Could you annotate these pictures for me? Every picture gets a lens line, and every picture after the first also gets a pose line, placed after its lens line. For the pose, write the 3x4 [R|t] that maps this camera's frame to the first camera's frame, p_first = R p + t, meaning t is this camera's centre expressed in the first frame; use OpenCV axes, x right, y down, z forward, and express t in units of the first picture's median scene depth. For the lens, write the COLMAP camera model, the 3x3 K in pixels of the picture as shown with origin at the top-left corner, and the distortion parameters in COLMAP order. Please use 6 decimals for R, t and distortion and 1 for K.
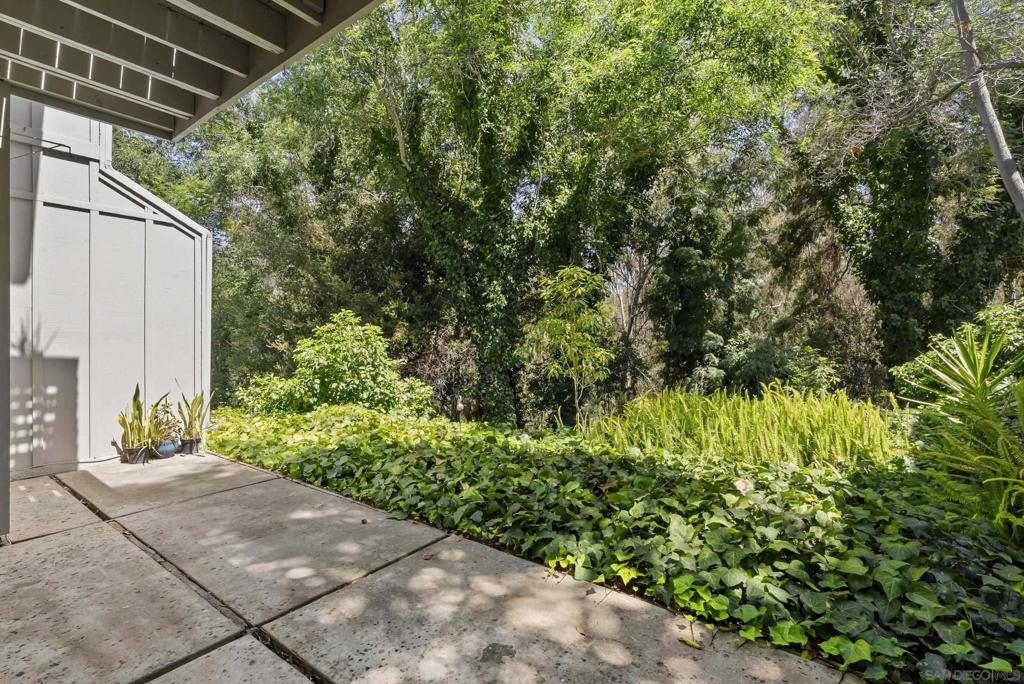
lens RADIAL K [[467.9, 0, 504.9], [0, 467.9, 341.6], [0, 0, 1]] dist [0.002568, -0.000367]
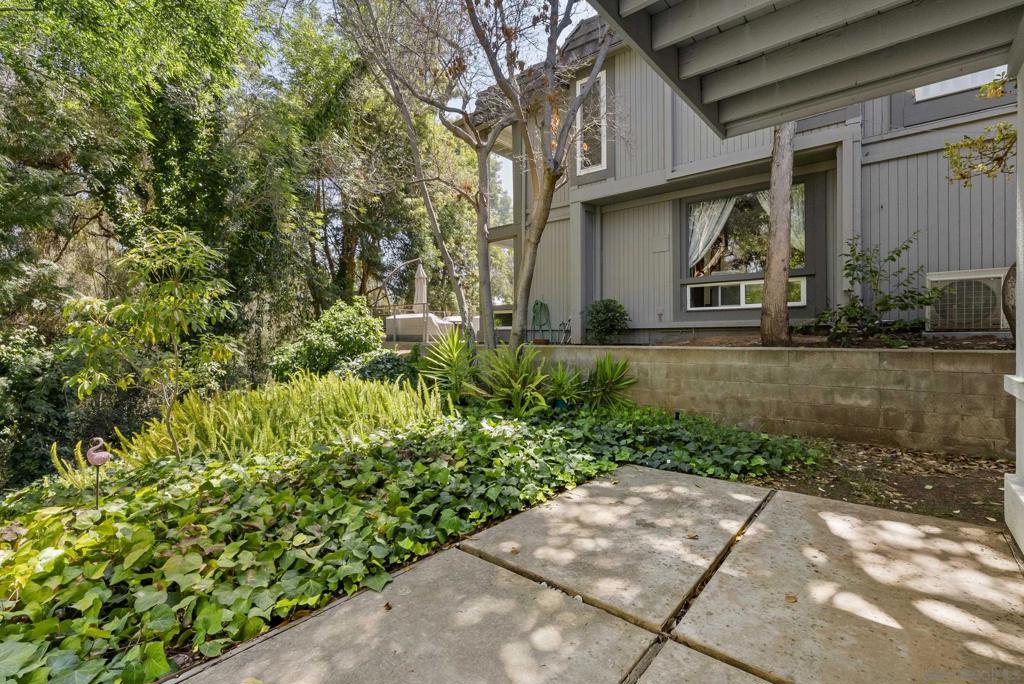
lens RADIAL K [[467.9, 0, 511.7], [0, 467.9, 335.2], [0, 0, 1]] dist [0.002568, -0.000367]
pose [[0.038483, 0.000626, 0.999259, -1.421298], [0.005565, 0.999984, -0.000841, -0.001472], [-0.999244, 0.005594, 0.038479, 1.195416]]
